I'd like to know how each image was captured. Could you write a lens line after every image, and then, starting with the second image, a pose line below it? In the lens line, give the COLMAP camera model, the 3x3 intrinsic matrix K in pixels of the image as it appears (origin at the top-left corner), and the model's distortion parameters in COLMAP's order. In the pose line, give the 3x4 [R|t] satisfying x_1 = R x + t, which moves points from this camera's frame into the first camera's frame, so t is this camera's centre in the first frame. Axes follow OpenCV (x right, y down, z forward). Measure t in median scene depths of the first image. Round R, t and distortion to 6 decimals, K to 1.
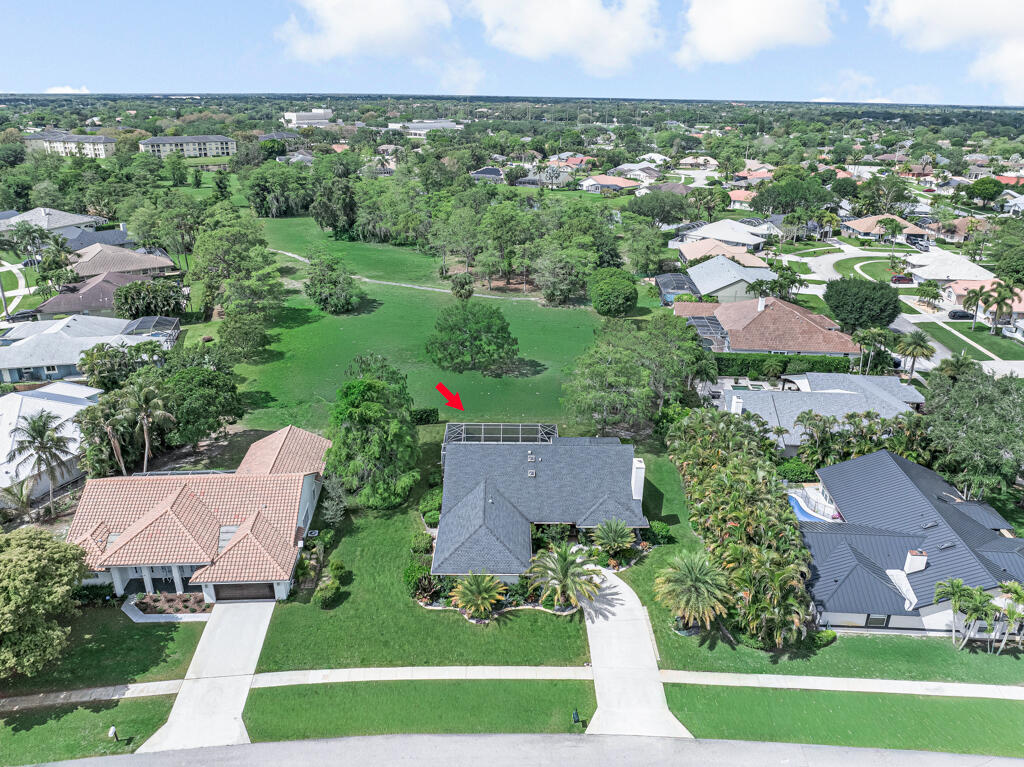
lens RADIAL K [[729.8, 0, 510.3], [0, 729.8, 385.0], [0, 0, 1]] dist [-0.031242, -0.002148]
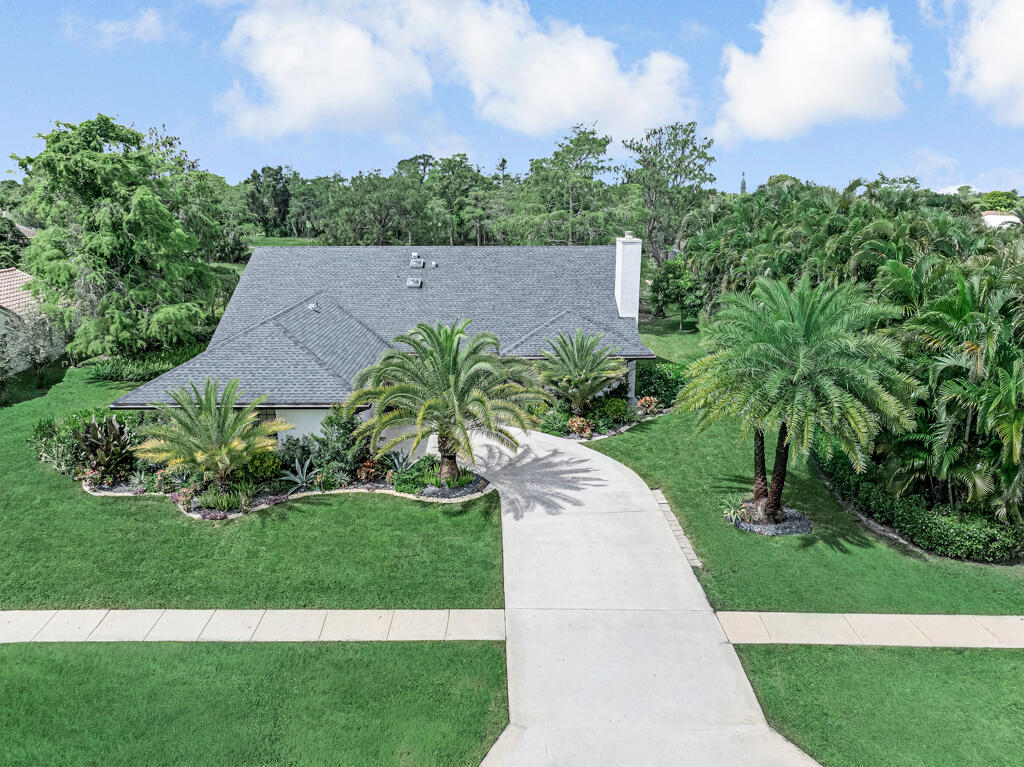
lens RADIAL K [[729.8, 0, 510.2], [0, 729.8, 398.7], [0, 0, 1]] dist [-0.031242, -0.002148]
pose [[0.999754, -0.009465, 0.020037, 0.098019], [0.011551, 0.994225, -0.106693, 0.296042], [-0.018911, 0.106898, 0.994090, 0.601271]]
